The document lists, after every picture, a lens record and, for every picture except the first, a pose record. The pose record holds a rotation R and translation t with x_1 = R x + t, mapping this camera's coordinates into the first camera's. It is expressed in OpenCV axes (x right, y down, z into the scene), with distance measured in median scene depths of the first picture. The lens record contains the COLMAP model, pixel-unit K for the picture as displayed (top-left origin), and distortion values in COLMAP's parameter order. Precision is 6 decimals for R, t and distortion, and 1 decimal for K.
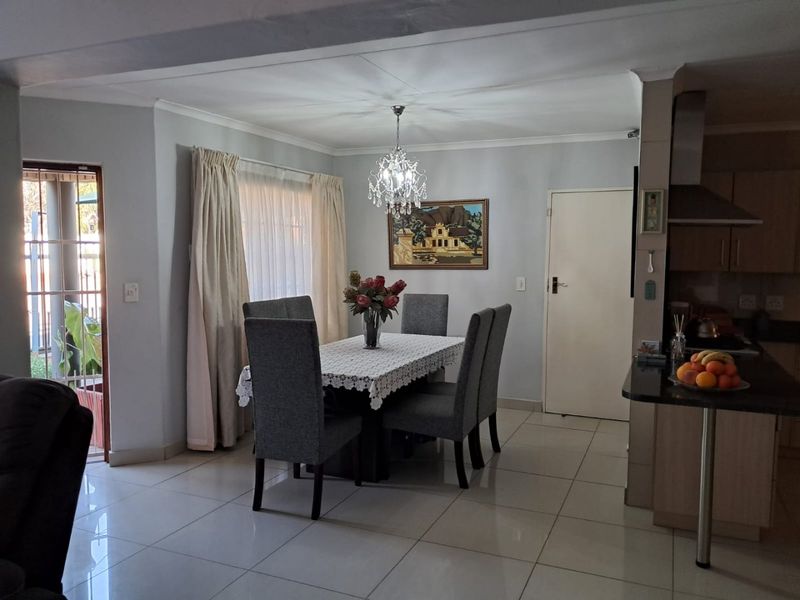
lens RADIAL K [[636.5, 0, 400.1], [0, 636.5, 301.7], [0, 0, 1]] dist [-0.001248, -0.000200]
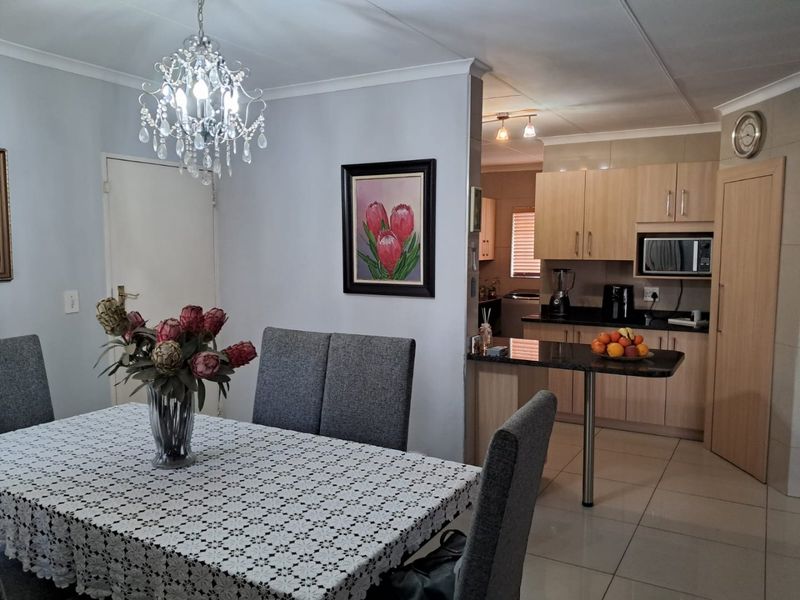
lens RADIAL K [[636.5, 0, 400.2], [0, 636.5, 298.0], [0, 0, 1]] dist [-0.001248, -0.000200]
pose [[0.116350, -0.106387, 0.987494, -0.384795], [0.081802, 0.991895, 0.097223, -0.066838], [-0.989834, 0.069467, 0.124110, 0.634175]]
